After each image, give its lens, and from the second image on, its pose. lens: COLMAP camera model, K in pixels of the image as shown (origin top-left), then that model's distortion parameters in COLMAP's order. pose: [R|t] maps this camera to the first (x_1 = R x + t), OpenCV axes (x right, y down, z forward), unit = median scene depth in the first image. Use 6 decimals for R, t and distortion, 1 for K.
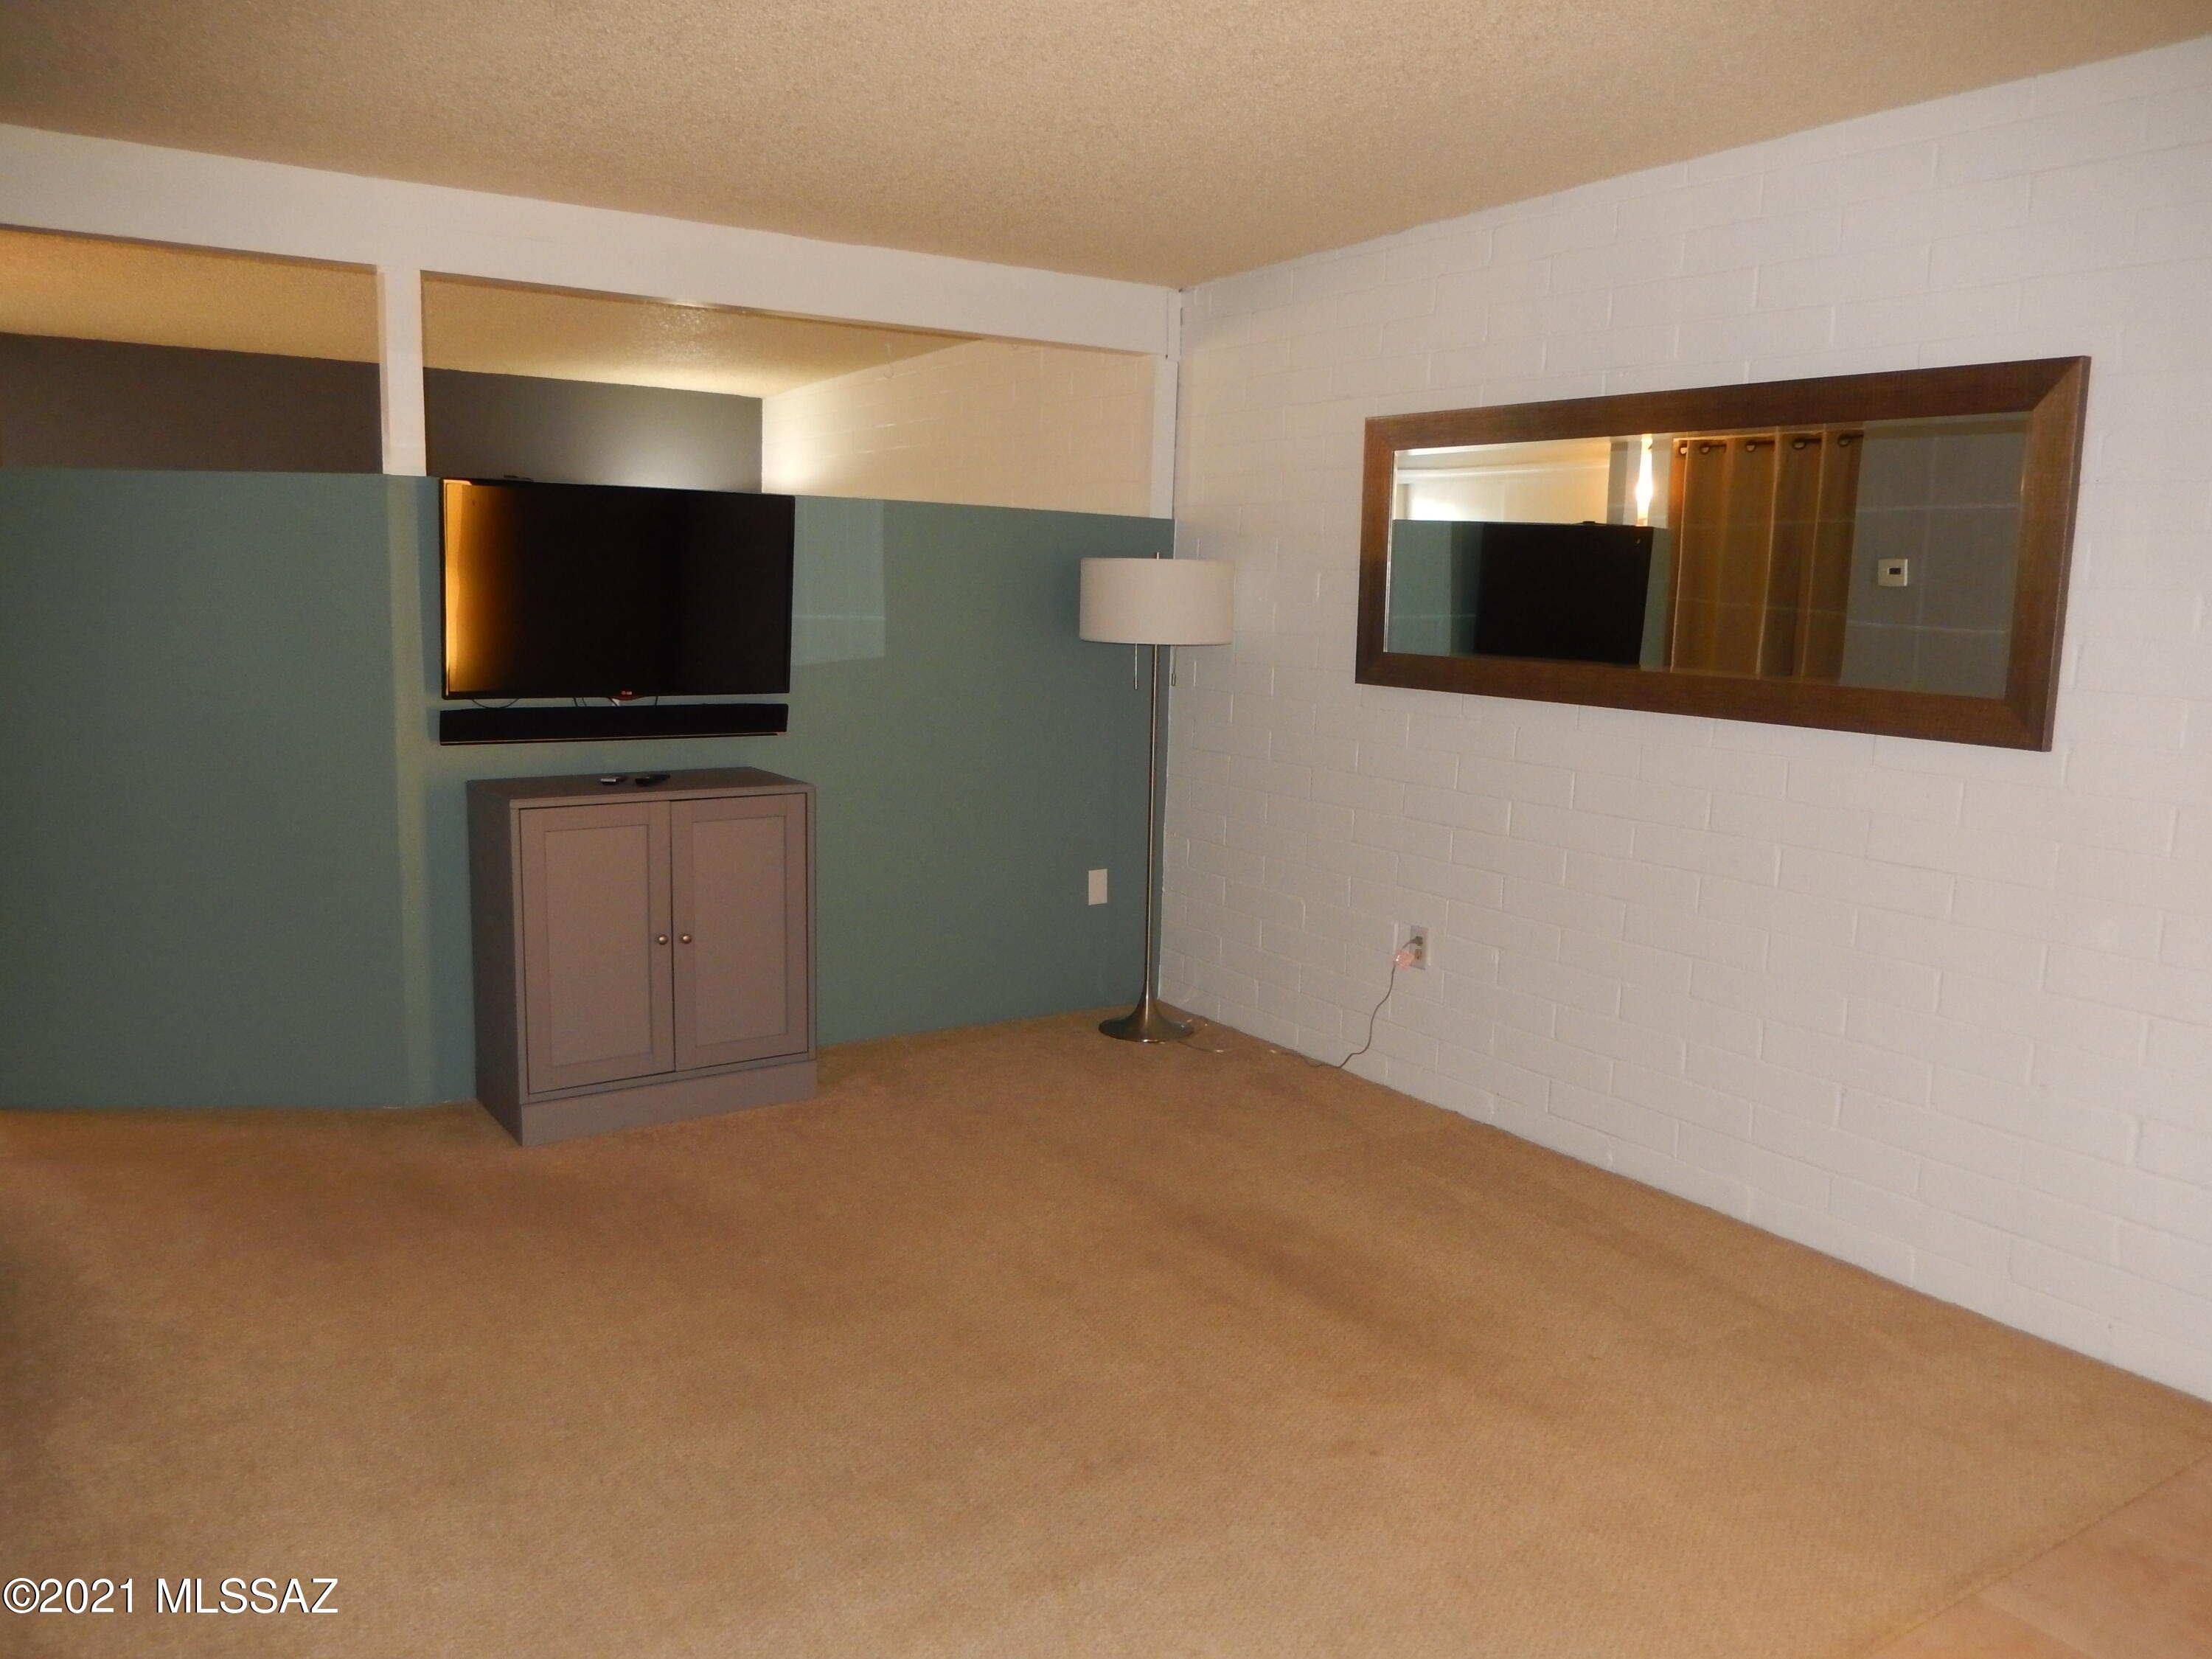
lens RADIAL K [[1656.7, 0, 1102.7], [0, 1656.7, 819.6], [0, 0, 1]] dist [0.014260, -0.042357]
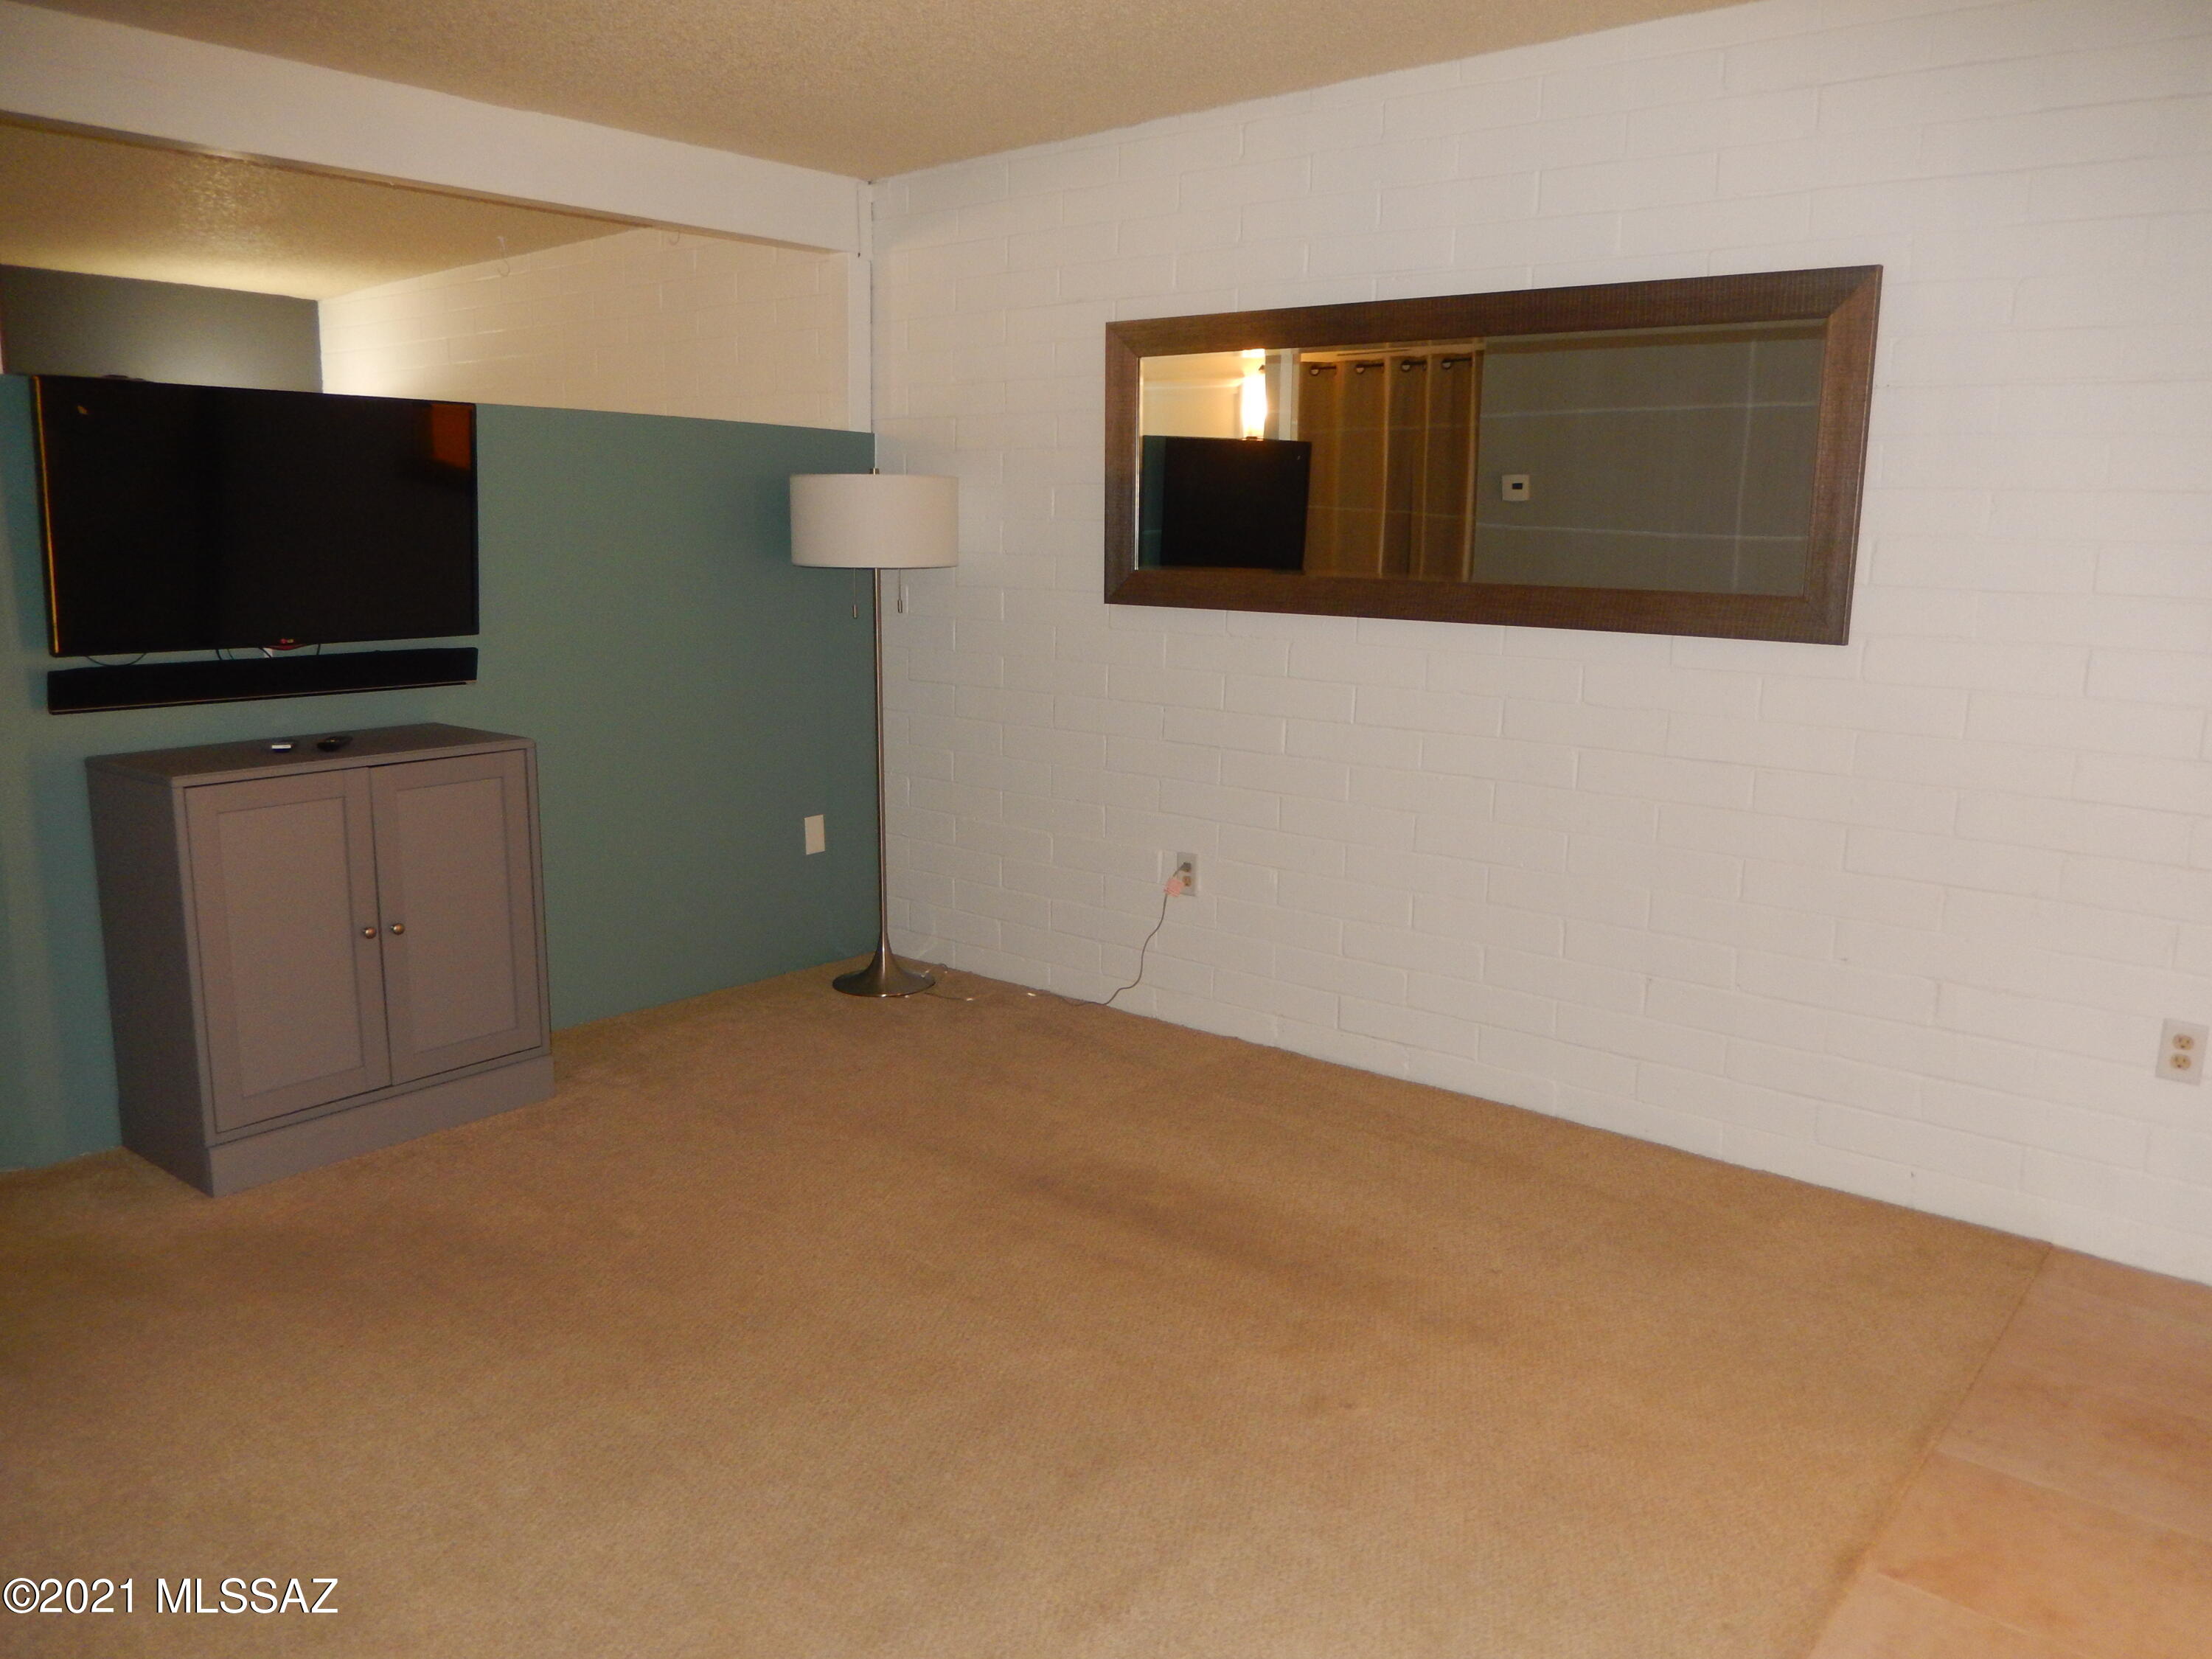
lens RADIAL K [[1656.7, 0, 1102.7], [0, 1656.7, 819.6], [0, 0, 1]] dist [0.014260, -0.042357]
pose [[0.957497, -0.065989, 0.280793, -0.132002], [0.054642, 0.997349, 0.048058, -0.004529], [-0.283220, -0.030672, 0.958564, 0.083651]]
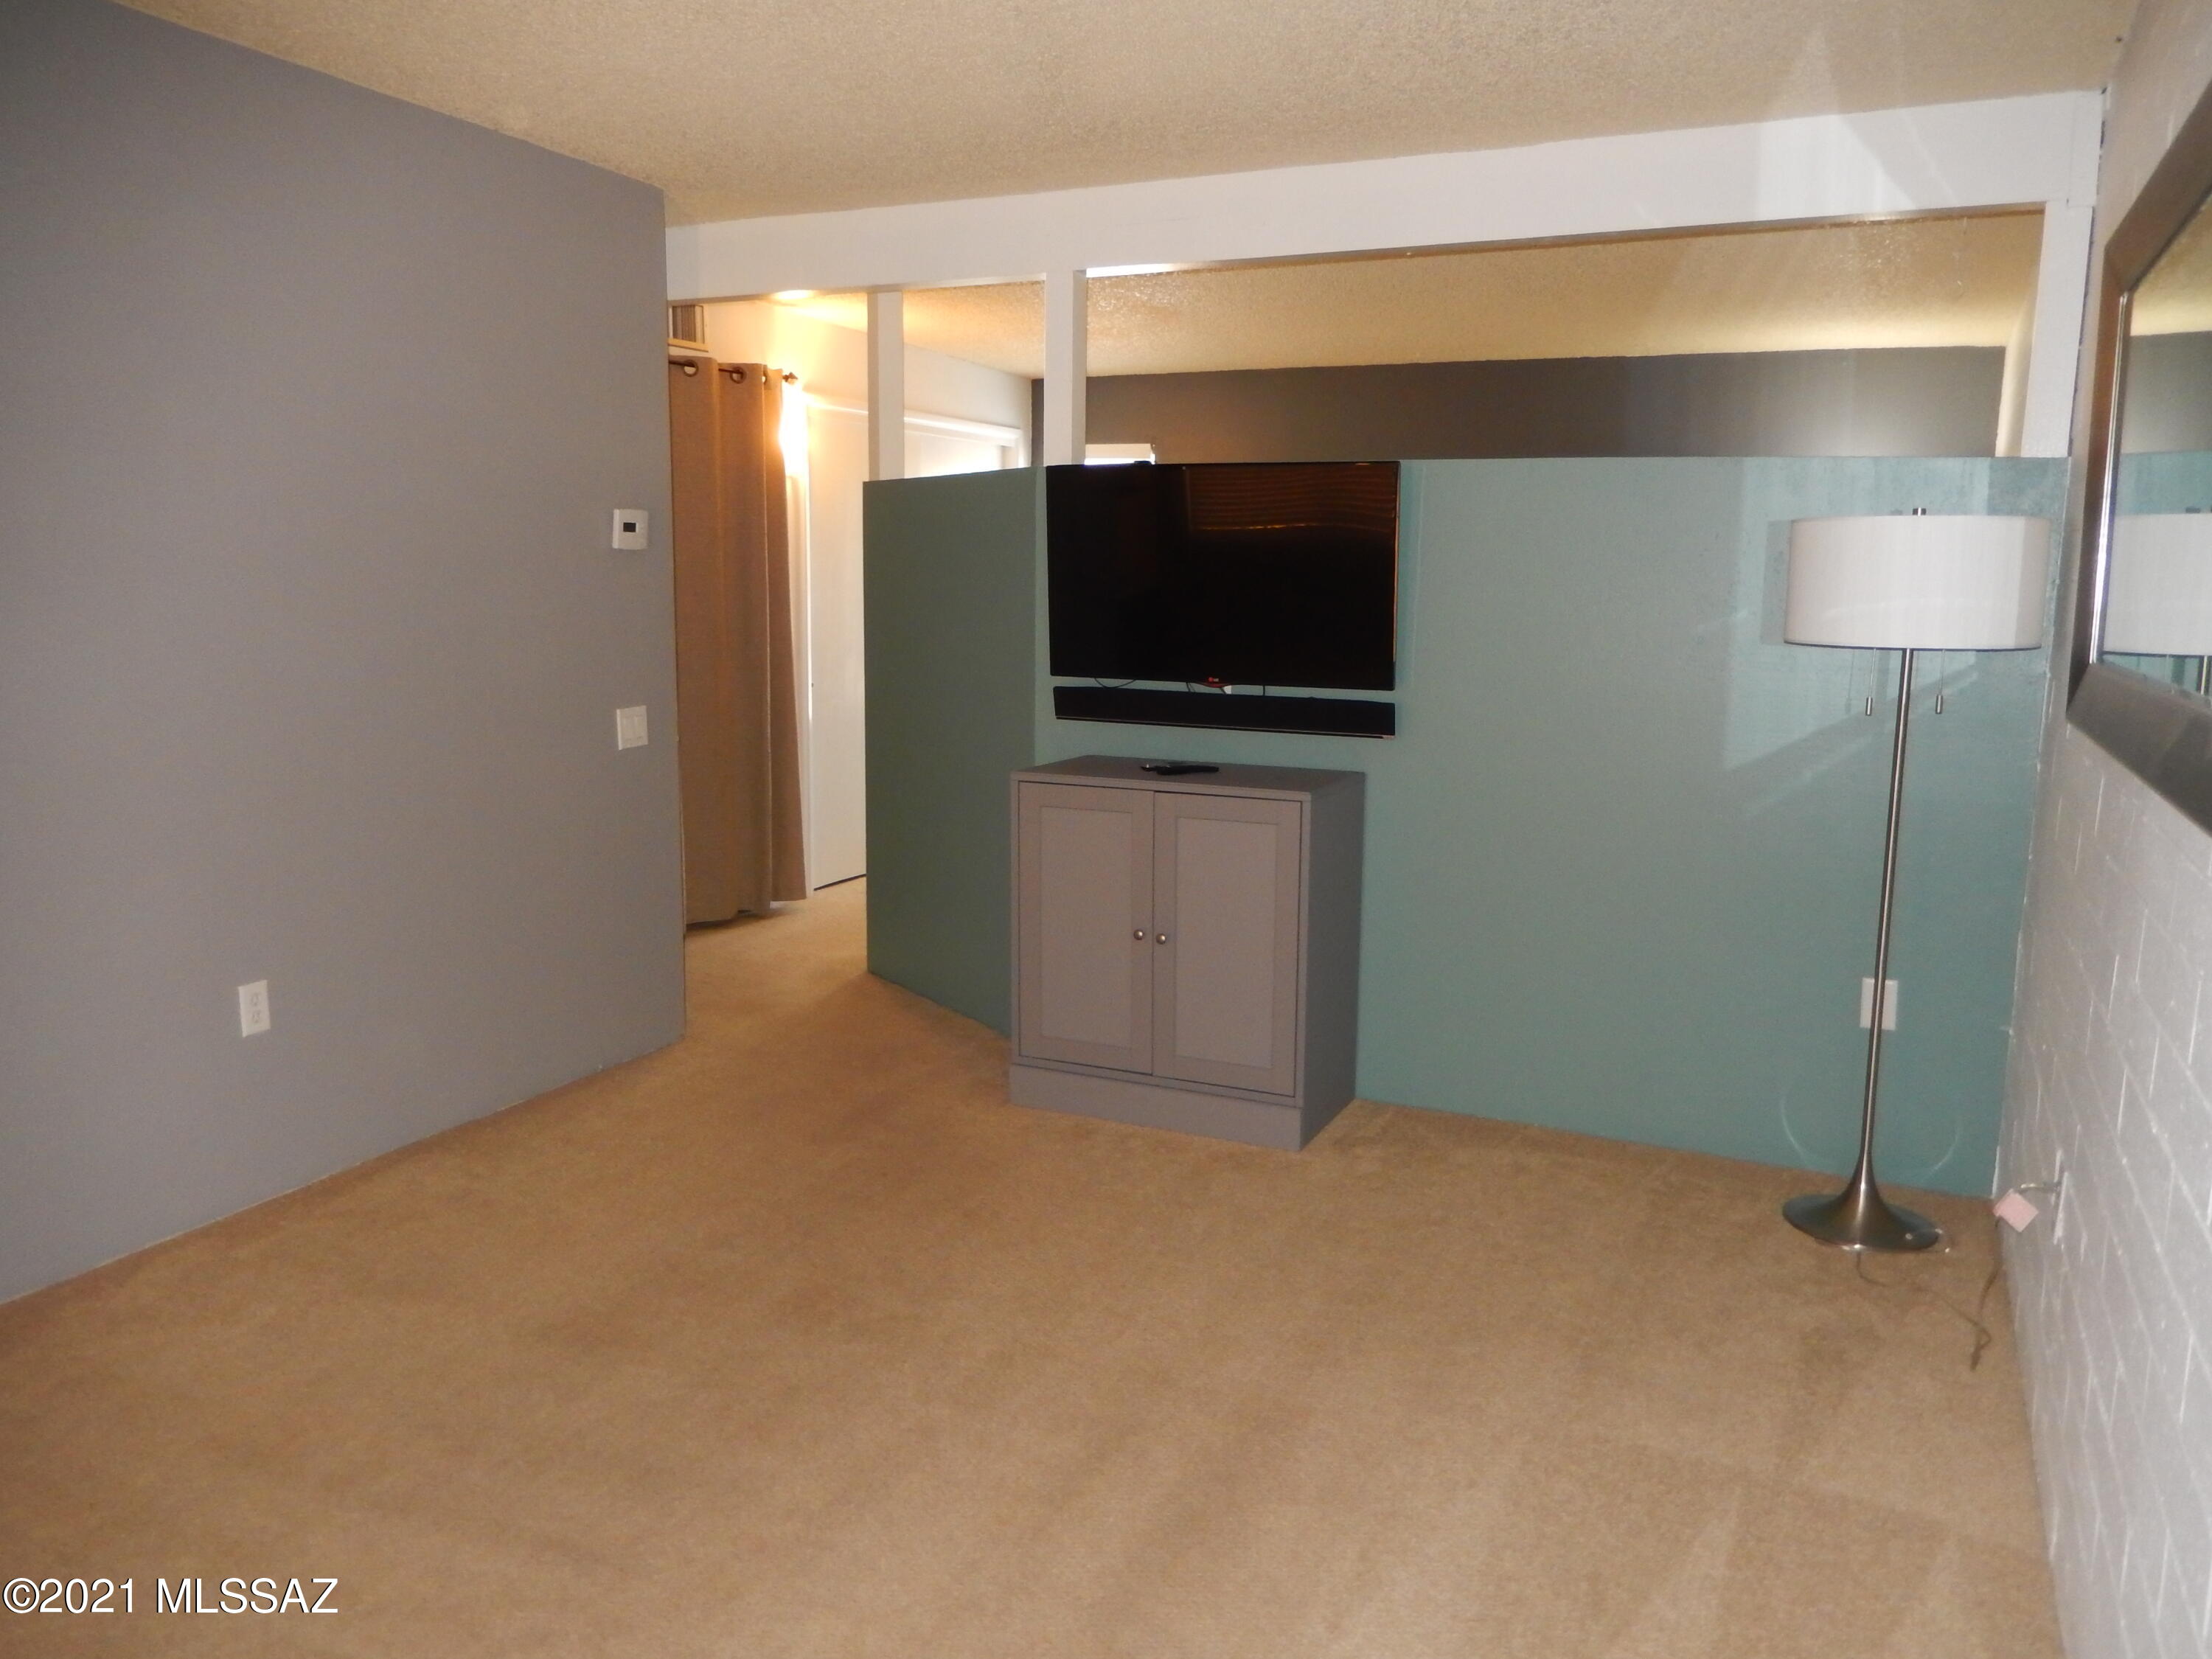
lens RADIAL K [[1637.7, 0, 1104.9], [0, 1637.7, 826.0], [0, 0, 1]] dist [-0.000112, -0.046050]
pose [[0.501992, 0.120627, -0.856419, 0.493842], [-0.118791, 0.990457, 0.069876, -0.050428], [0.856675, 0.066657, 0.511531, 0.460390]]
